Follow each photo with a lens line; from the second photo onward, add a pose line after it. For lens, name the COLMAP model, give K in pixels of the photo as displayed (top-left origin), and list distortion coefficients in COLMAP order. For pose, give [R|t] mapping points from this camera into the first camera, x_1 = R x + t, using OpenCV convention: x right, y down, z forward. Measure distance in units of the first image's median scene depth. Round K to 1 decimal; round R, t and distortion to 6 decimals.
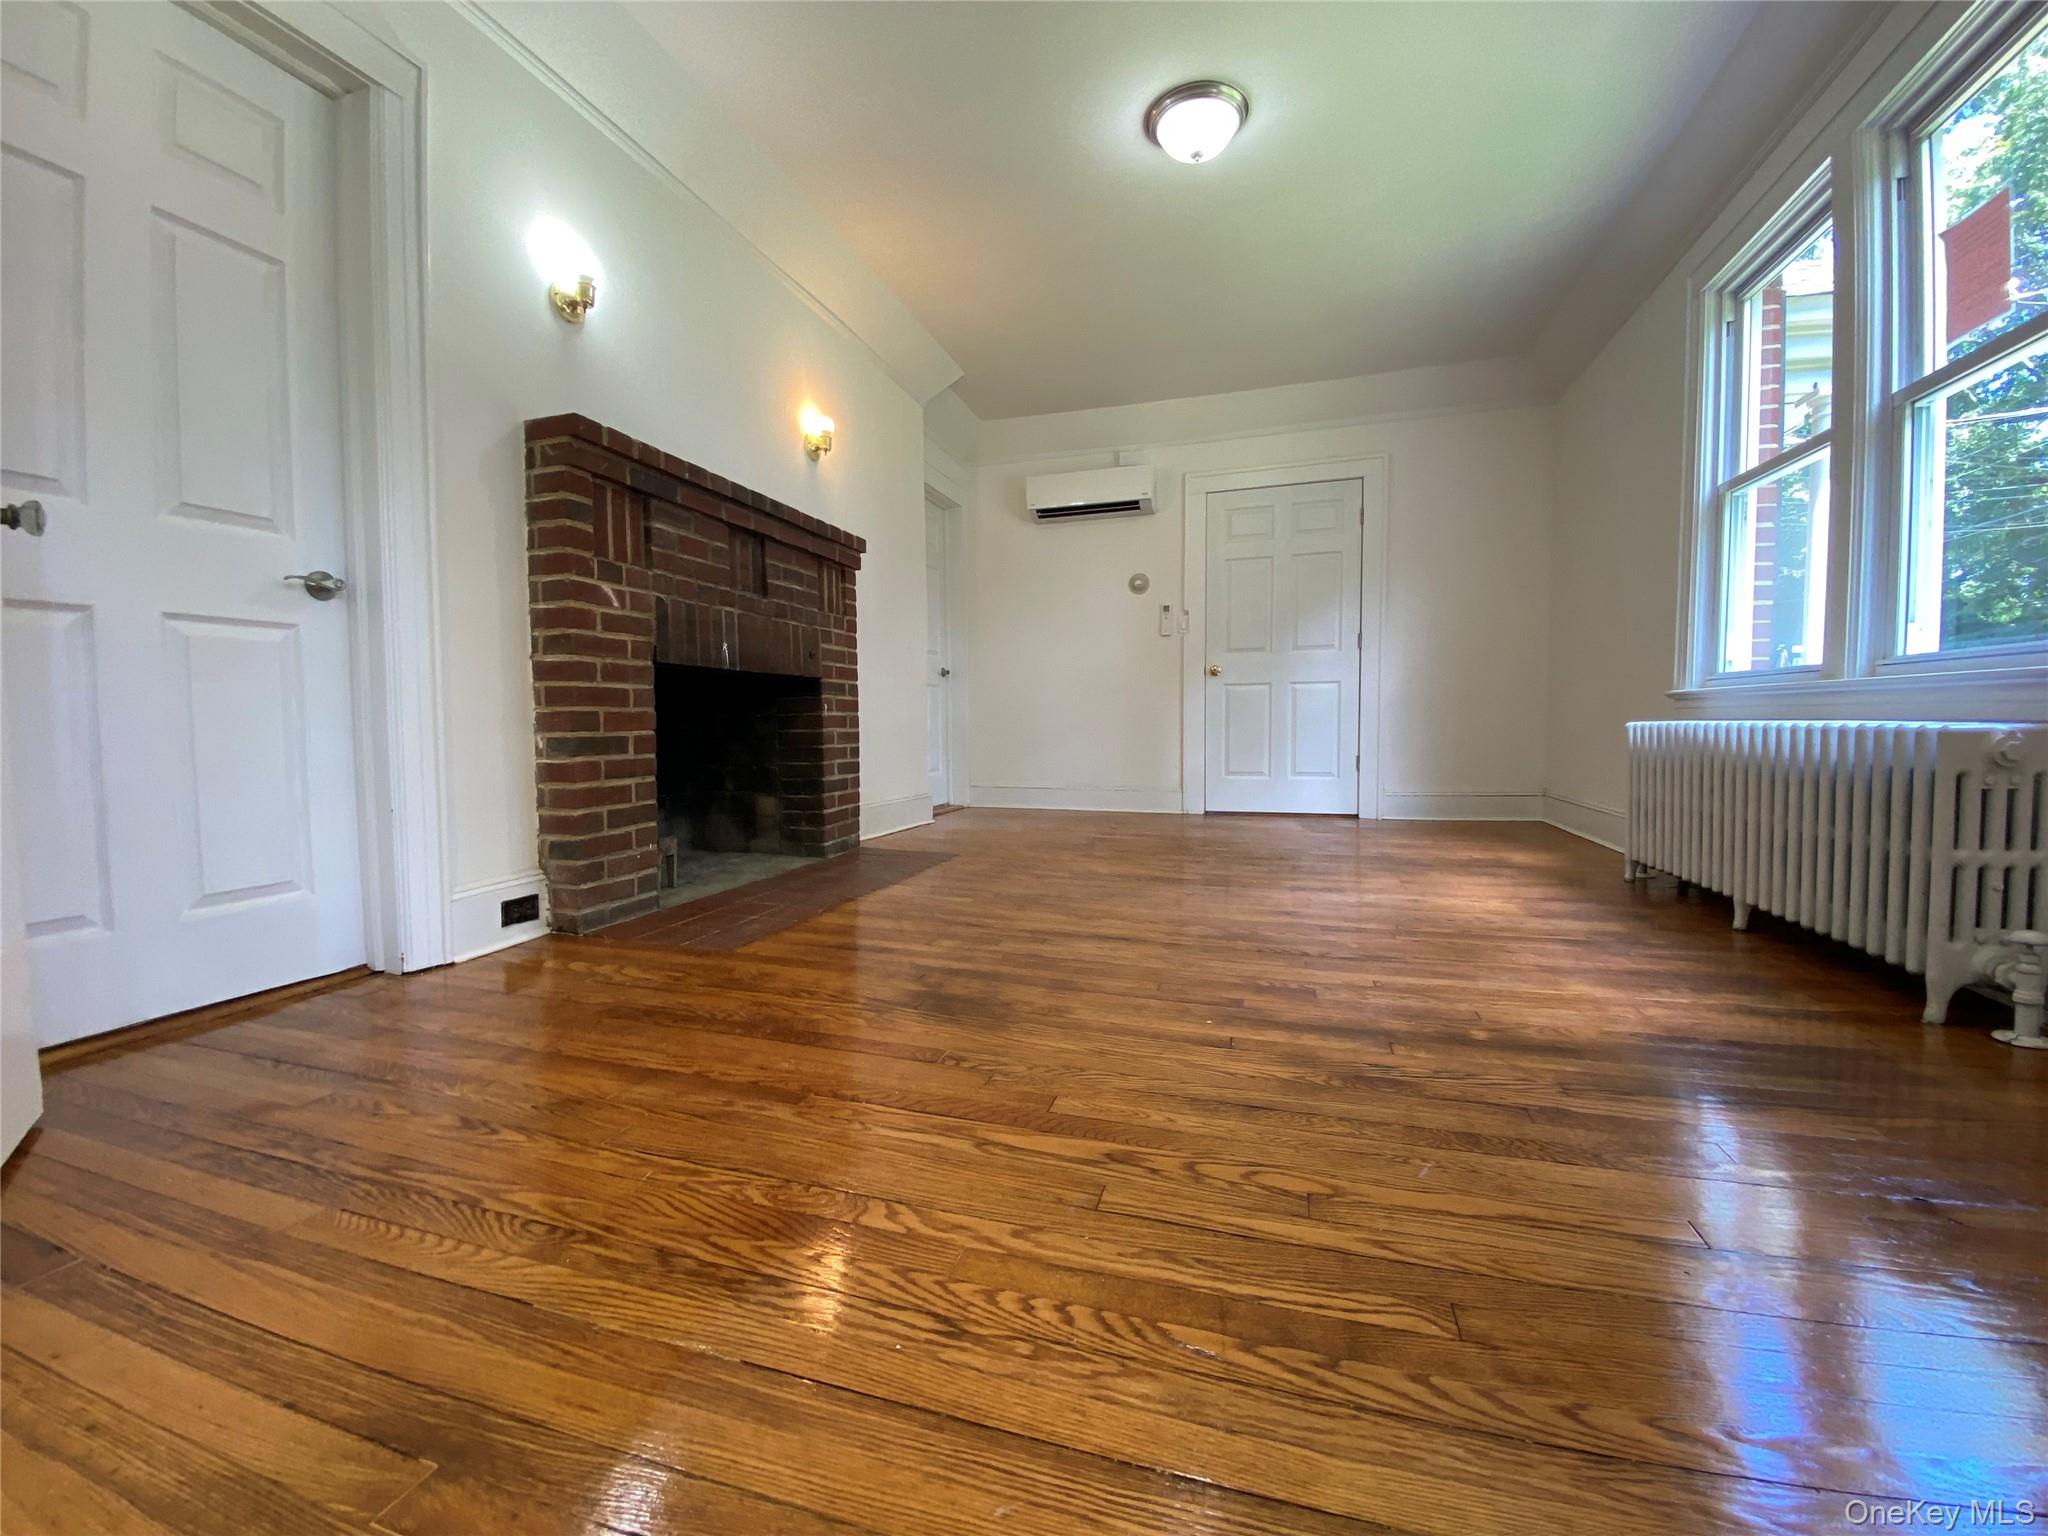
lens RADIAL K [[839.5, 0, 1009.1], [0, 839.5, 775.5], [0, 0, 1]] dist [0.001774, -0.001770]
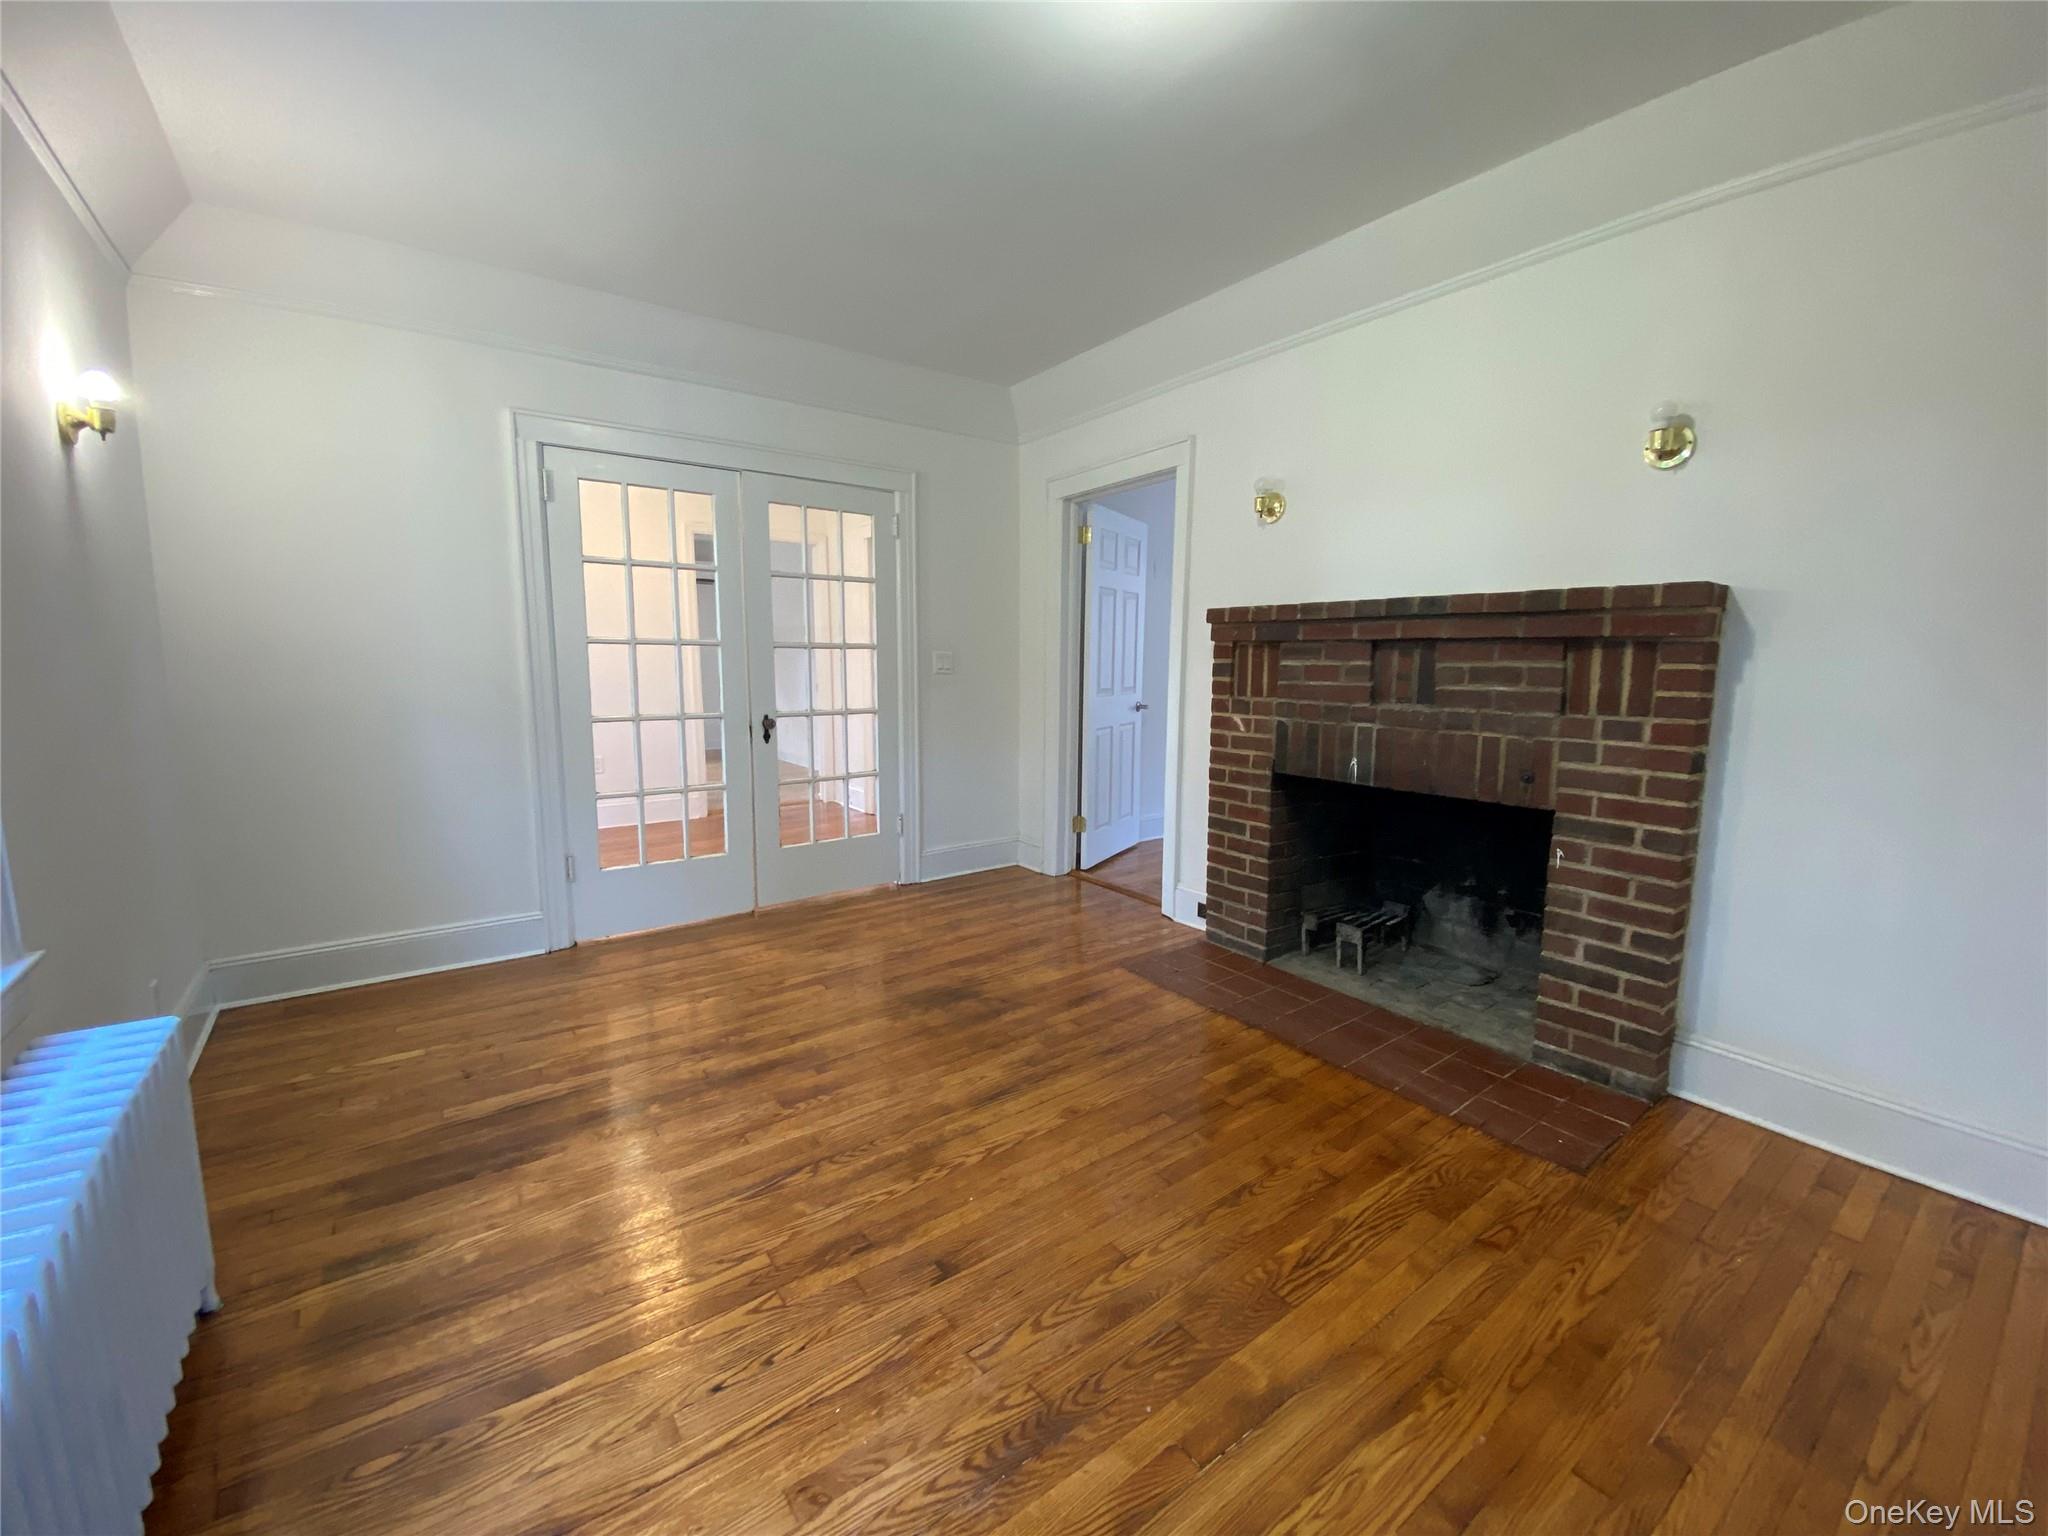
lens RADIAL K [[839.5, 0, 1027.8], [0, 839.5, 751.1], [0, 0, 1]] dist [0.001774, -0.001770]
pose [[-0.597231, 0.101022, -0.795682, 0.812496], [-0.046040, 0.986083, 0.159752, -0.356666], [0.800746, 0.132042, -0.584269, 1.463560]]
